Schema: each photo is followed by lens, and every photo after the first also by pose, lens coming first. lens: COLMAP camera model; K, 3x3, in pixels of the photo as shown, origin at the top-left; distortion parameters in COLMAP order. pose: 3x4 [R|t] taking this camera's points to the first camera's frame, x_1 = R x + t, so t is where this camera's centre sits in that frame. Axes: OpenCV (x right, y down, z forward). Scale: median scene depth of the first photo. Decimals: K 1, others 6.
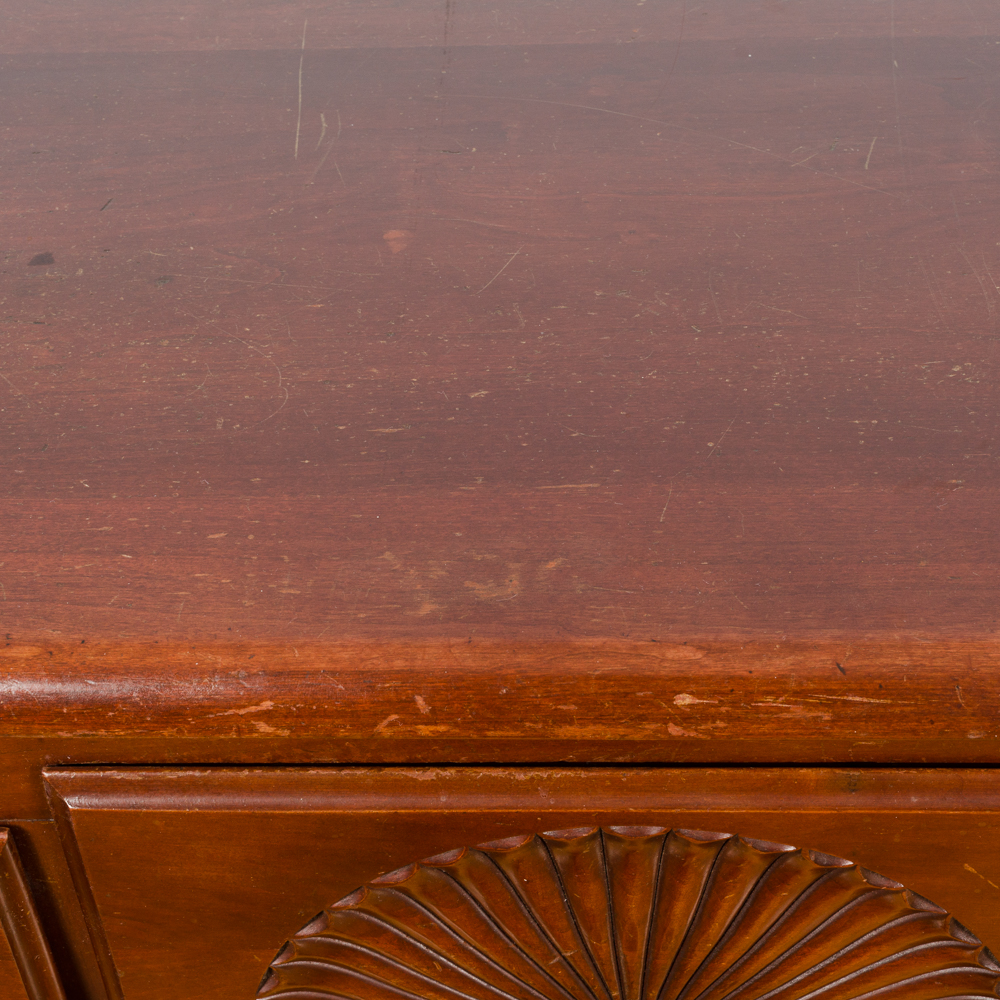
lens RADIAL K [[1977.1, 0, 500.0], [0, 1977.1, 500.0], [0, 0, 1]] dist [-0.028373, 0.031124]
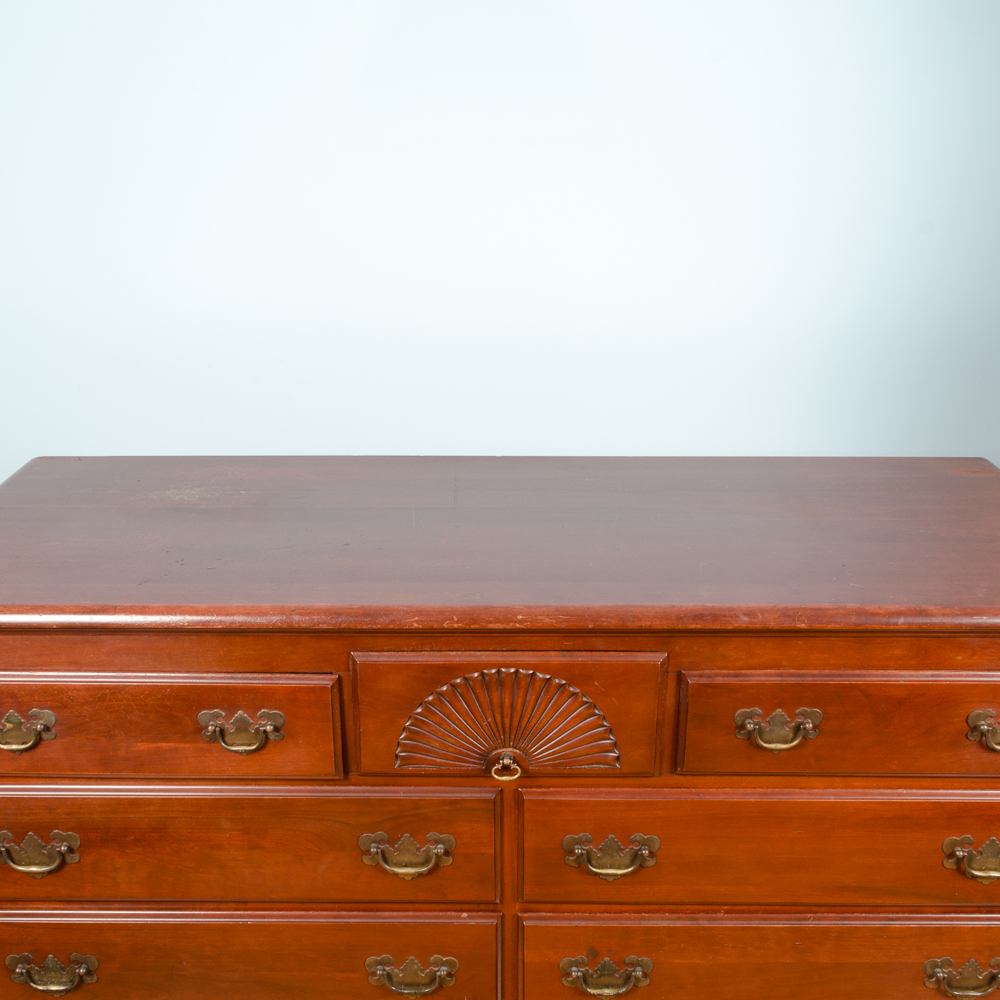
lens RADIAL K [[1112.9, 0, 489.5], [0, 1112.9, 500.7], [0, 0, 1]] dist [-0.020804, -0.018704]
pose [[0.998637, 0.027834, 0.044153, -0.071136], [-0.008035, 0.917839, -0.396871, 0.731673], [-0.051572, 0.395975, 0.916812, -1.106080]]
